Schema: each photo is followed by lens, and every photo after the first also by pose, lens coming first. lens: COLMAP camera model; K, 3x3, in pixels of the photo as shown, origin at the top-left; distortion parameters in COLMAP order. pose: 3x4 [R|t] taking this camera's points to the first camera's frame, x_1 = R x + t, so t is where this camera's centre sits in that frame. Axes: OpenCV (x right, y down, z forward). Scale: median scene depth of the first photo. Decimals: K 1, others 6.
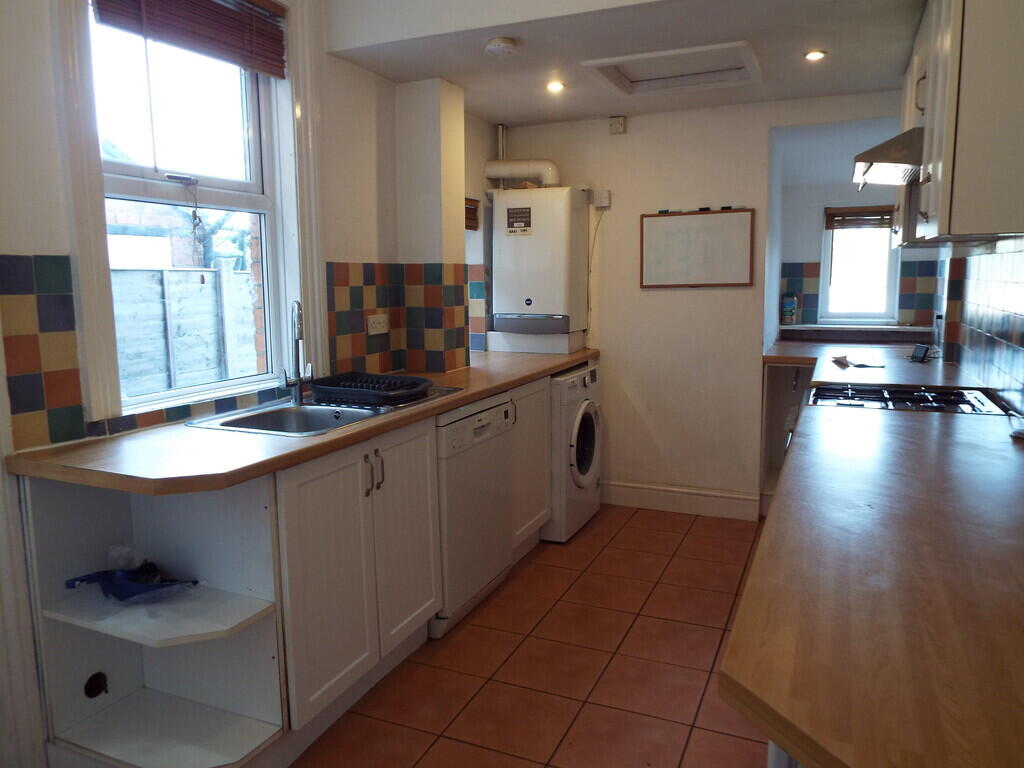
lens RADIAL K [[742.9, 0, 514.2], [0, 742.9, 381.0], [0, 0, 1]] dist [-0.011221, -0.001492]
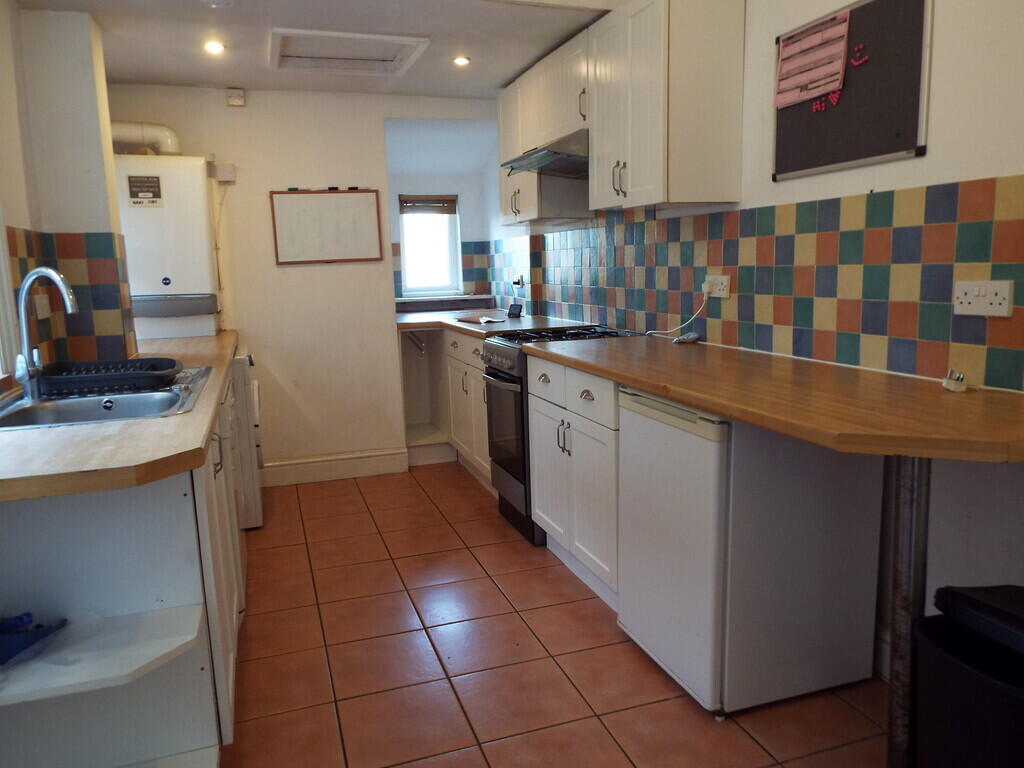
lens RADIAL K [[742.9, 0, 515.3], [0, 742.9, 383.3], [0, 0, 1]] dist [-0.011221, -0.001492]
pose [[0.737808, -0.117973, 0.664621, -0.282709], [0.113642, 0.992264, 0.049975, 0.020037], [-0.665375, 0.038658, 0.745507, 0.049522]]
